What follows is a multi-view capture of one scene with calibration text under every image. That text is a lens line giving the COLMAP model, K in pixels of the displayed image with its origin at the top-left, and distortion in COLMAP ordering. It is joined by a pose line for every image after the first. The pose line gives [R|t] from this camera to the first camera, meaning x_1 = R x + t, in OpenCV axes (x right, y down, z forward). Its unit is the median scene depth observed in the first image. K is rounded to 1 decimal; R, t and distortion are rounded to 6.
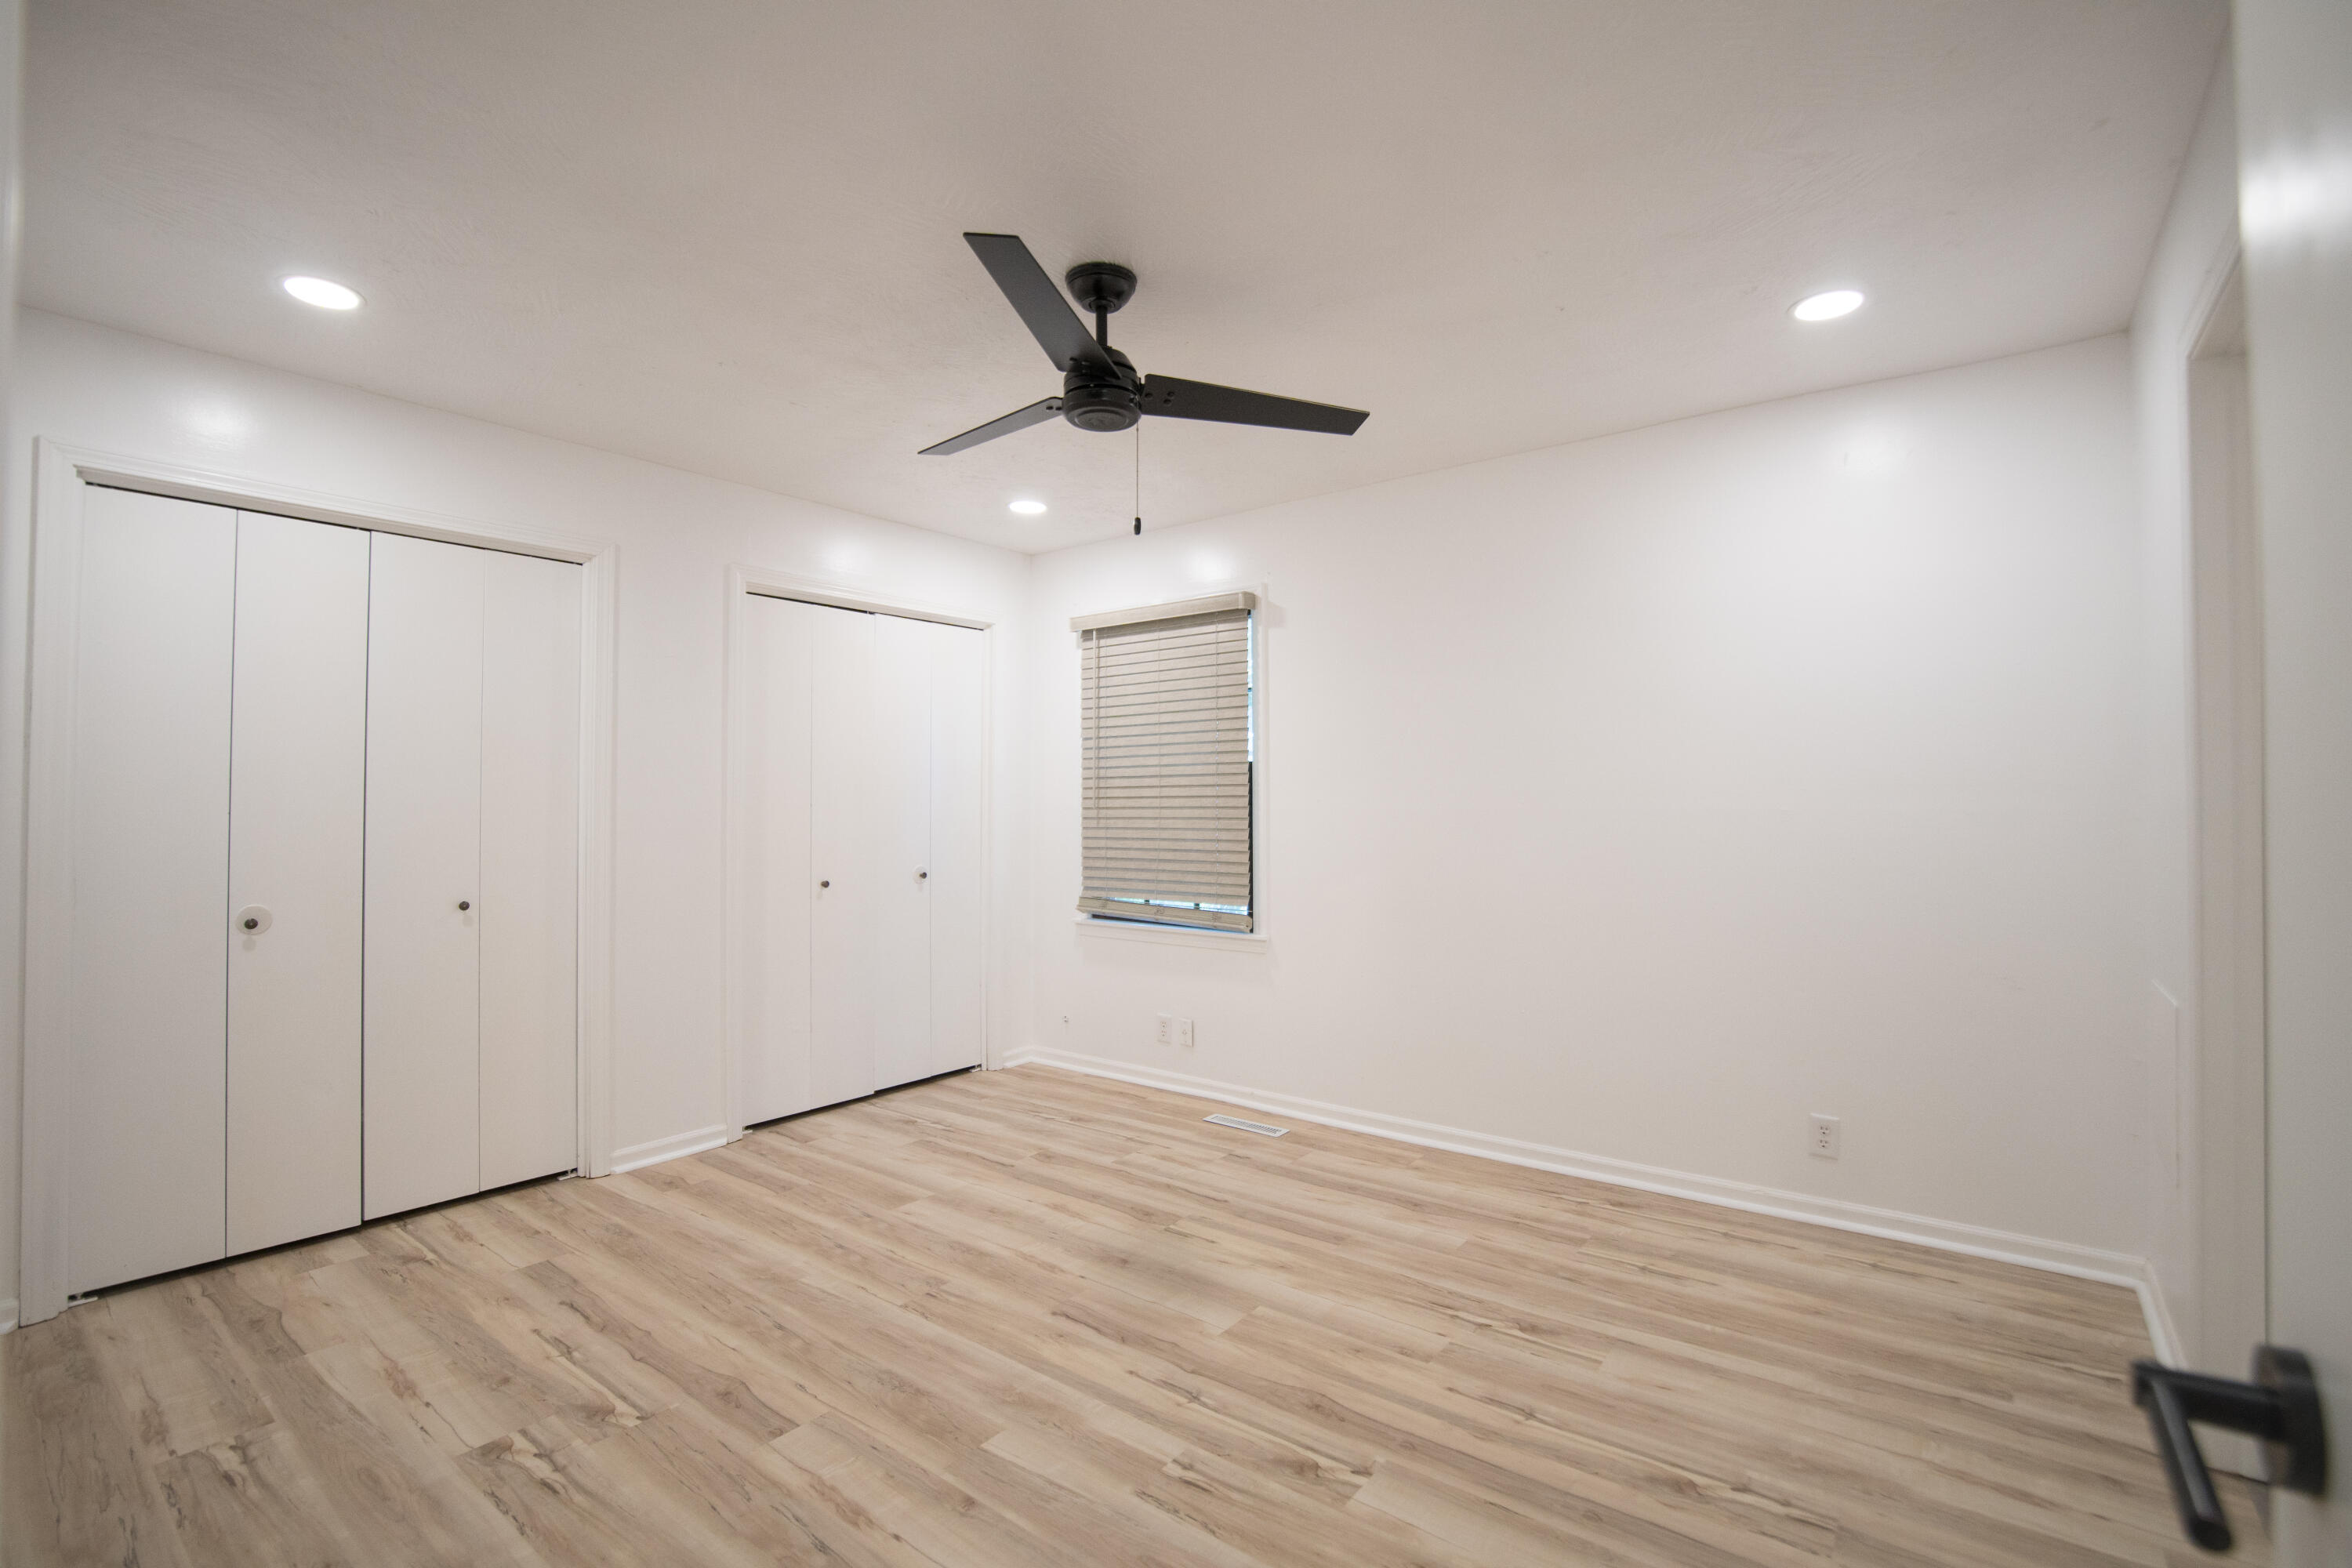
lens RADIAL K [[1065.8, 0, 1177.6], [0, 1065.8, 794.9], [0, 0, 1]] dist [-0.028426, 0.001120]
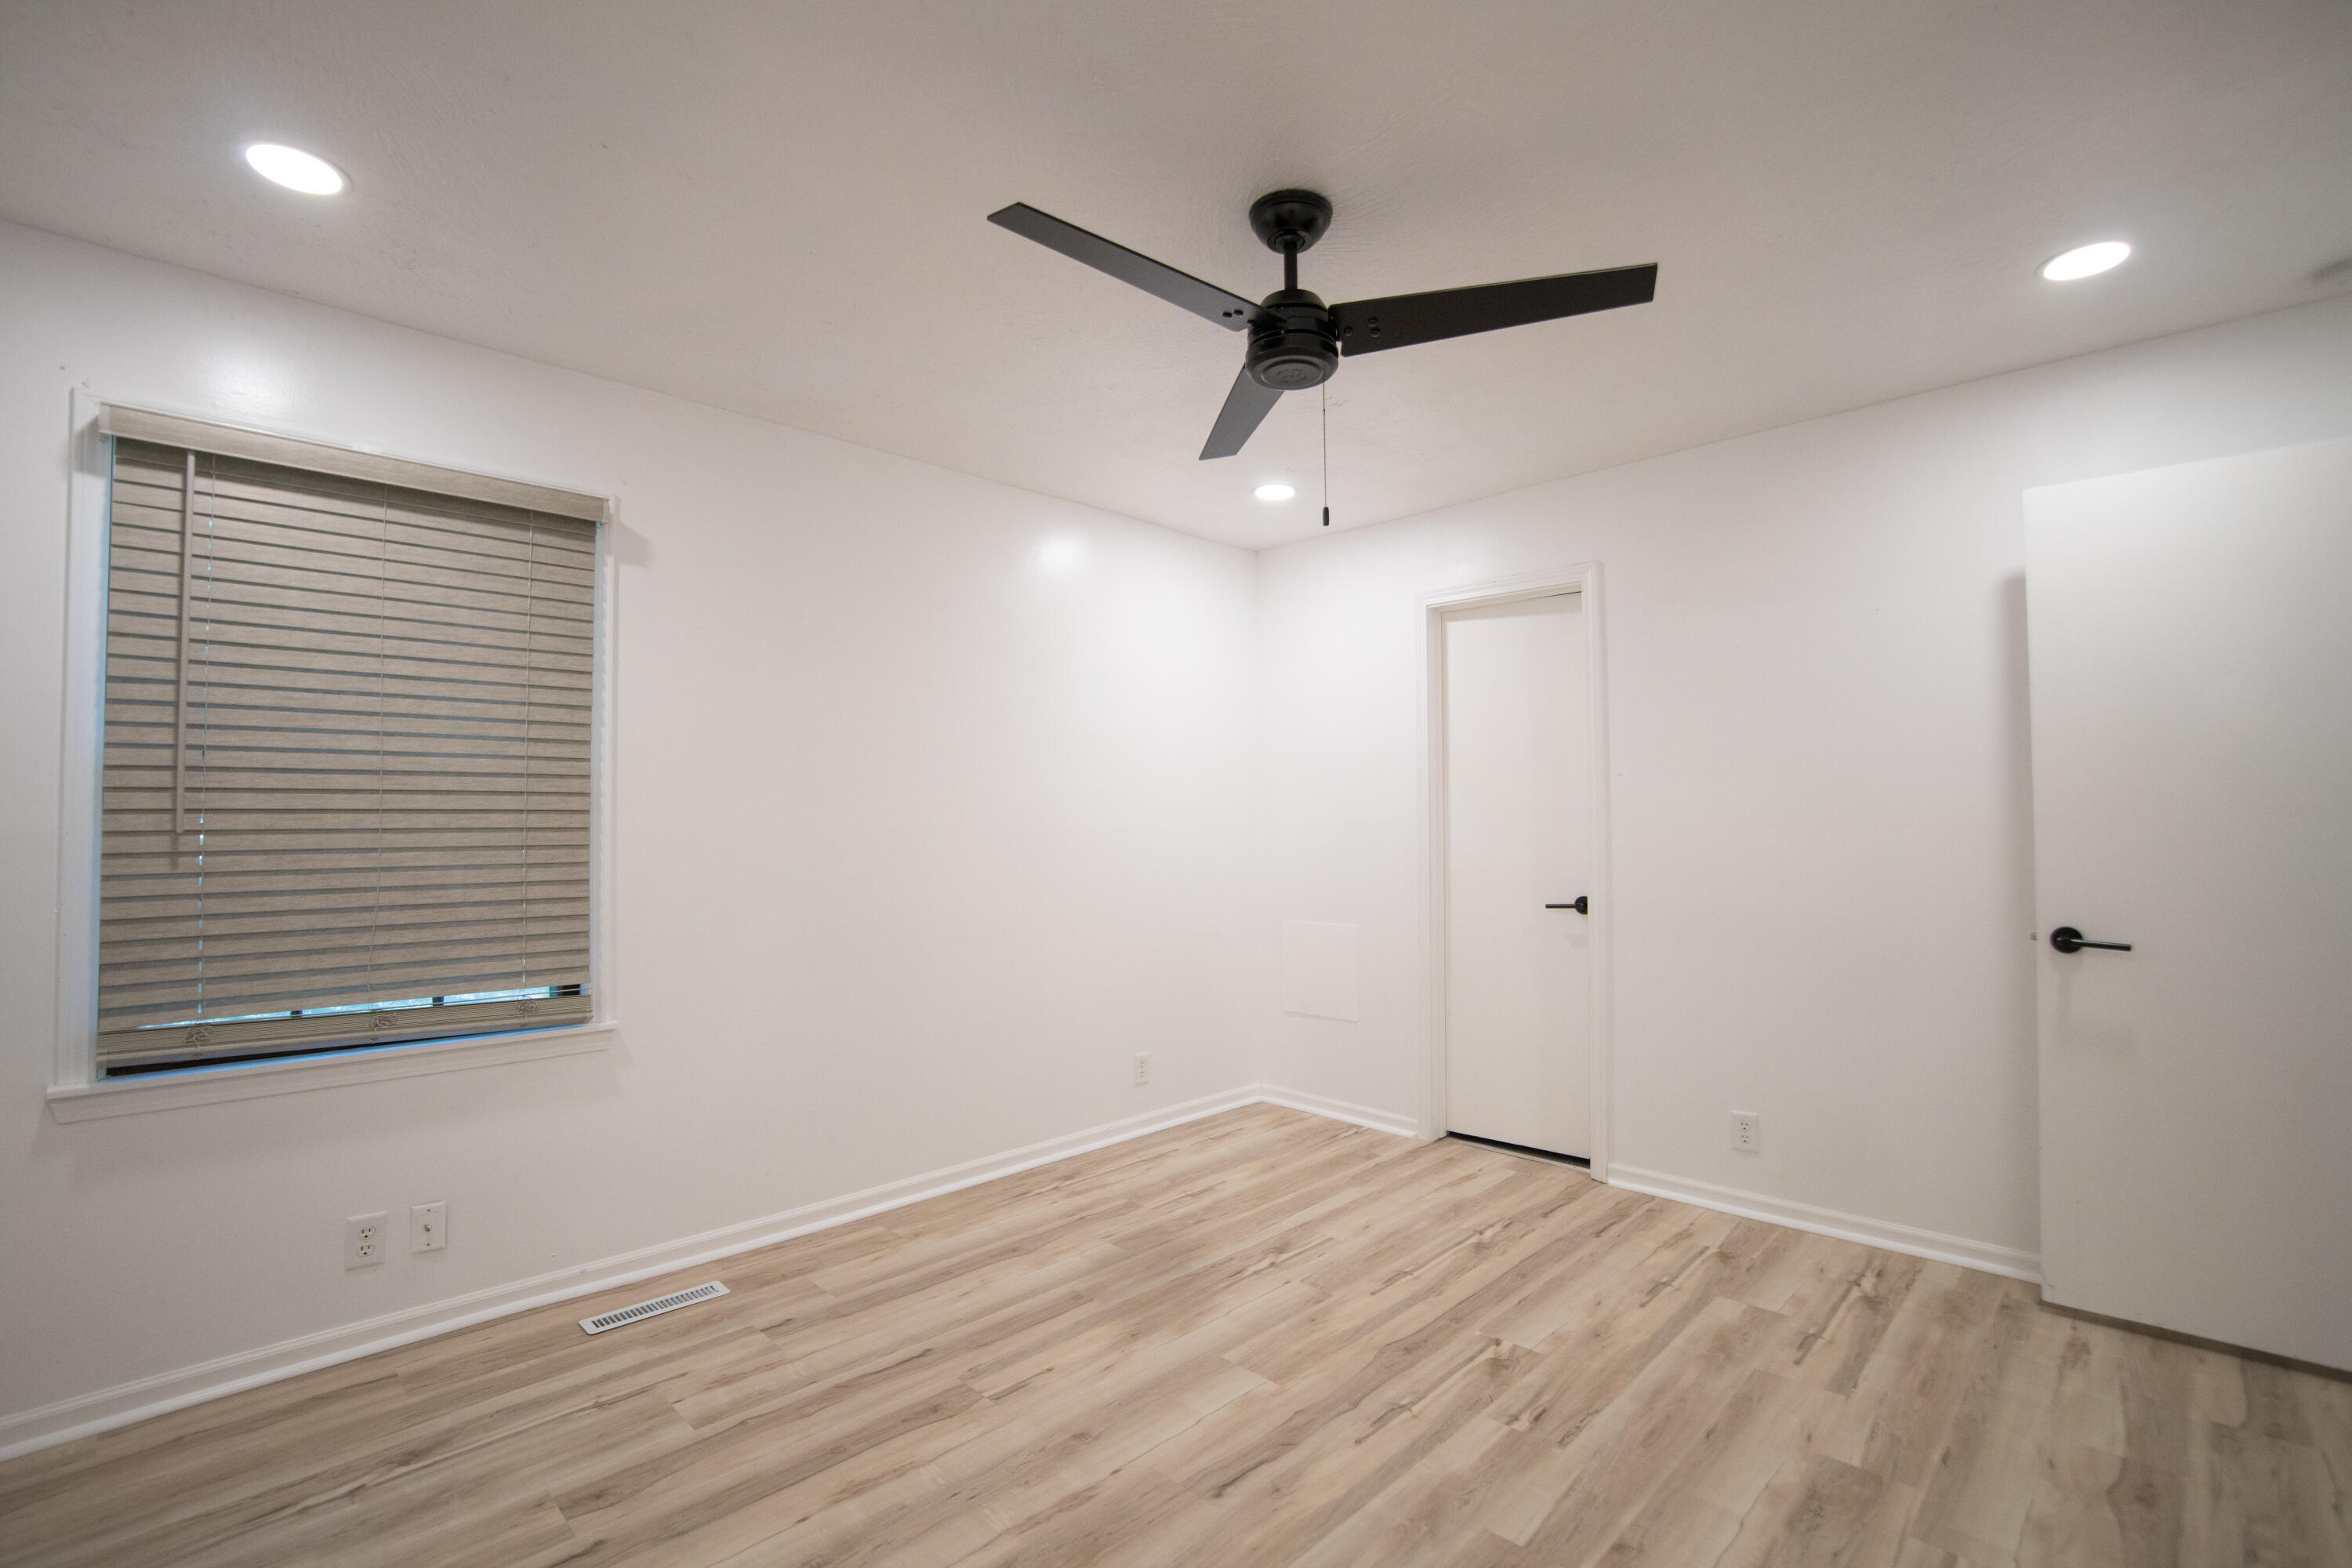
lens RADIAL K [[1065.8, 0, 1176.1], [0, 1065.8, 780.6], [0, 0, 1]] dist [-0.028426, 0.001120]
pose [[0.103438, 0.040554, 0.993809, -0.718958], [-0.006094, 0.999176, -0.040139, 0.008137], [-0.994617, -0.001905, 0.103600, 0.771586]]
